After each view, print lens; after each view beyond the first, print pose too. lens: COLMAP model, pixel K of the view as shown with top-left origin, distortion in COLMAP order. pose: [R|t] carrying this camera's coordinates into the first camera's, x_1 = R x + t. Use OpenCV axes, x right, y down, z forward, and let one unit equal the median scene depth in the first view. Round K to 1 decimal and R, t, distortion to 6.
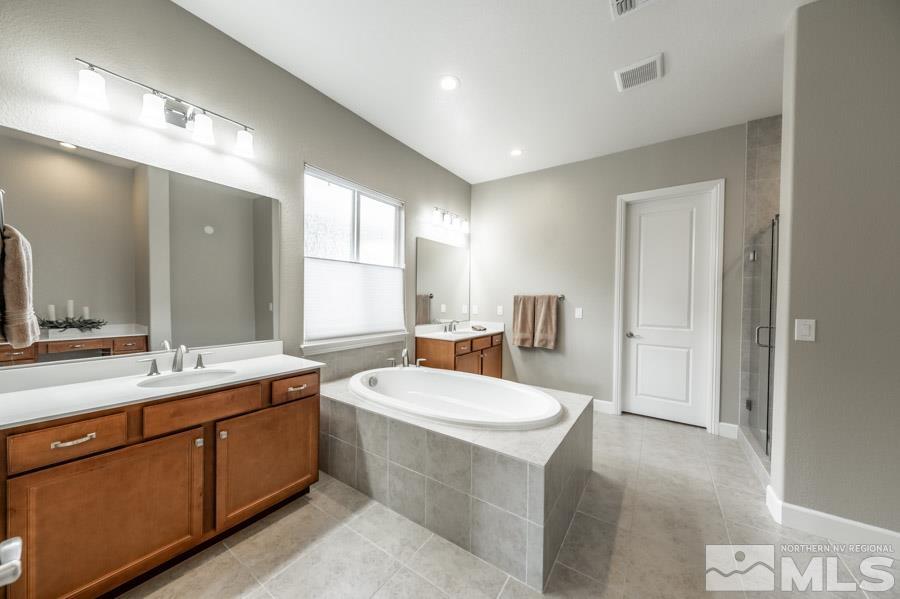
lens RADIAL K [[309.1, 0, 451.2], [0, 309.1, 300.1], [0, 0, 1]] dist [0.007391, -0.000595]
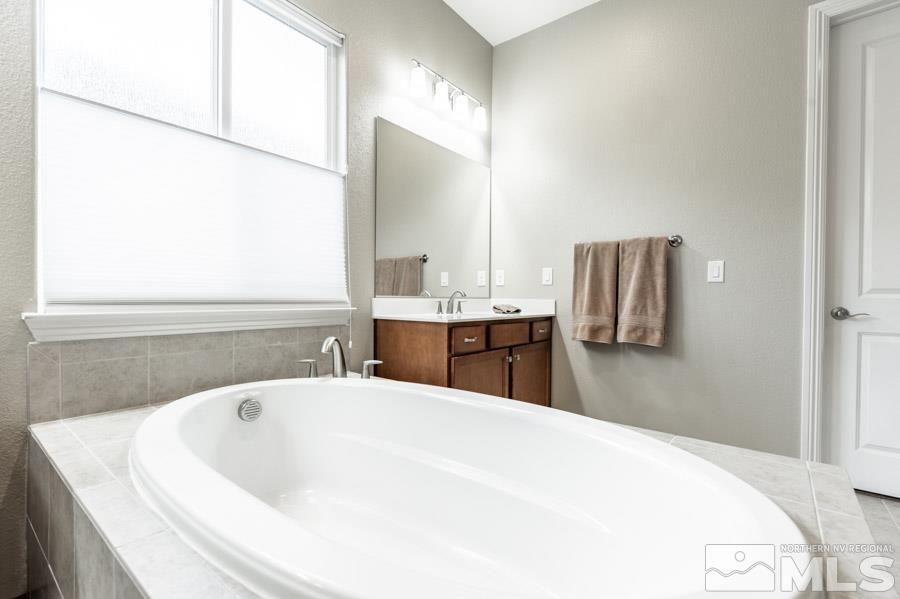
lens RADIAL K [[409.1, 0, 450.4], [0, 409.1, 300.4], [0, 0, 1]] dist [-0.002800, -0.001032]
pose [[0.997505, -0.002014, -0.070566, 0.049740], [0.002263, 0.999992, 0.003443, 0.083081], [0.070558, -0.003594, 0.997501, 0.341691]]
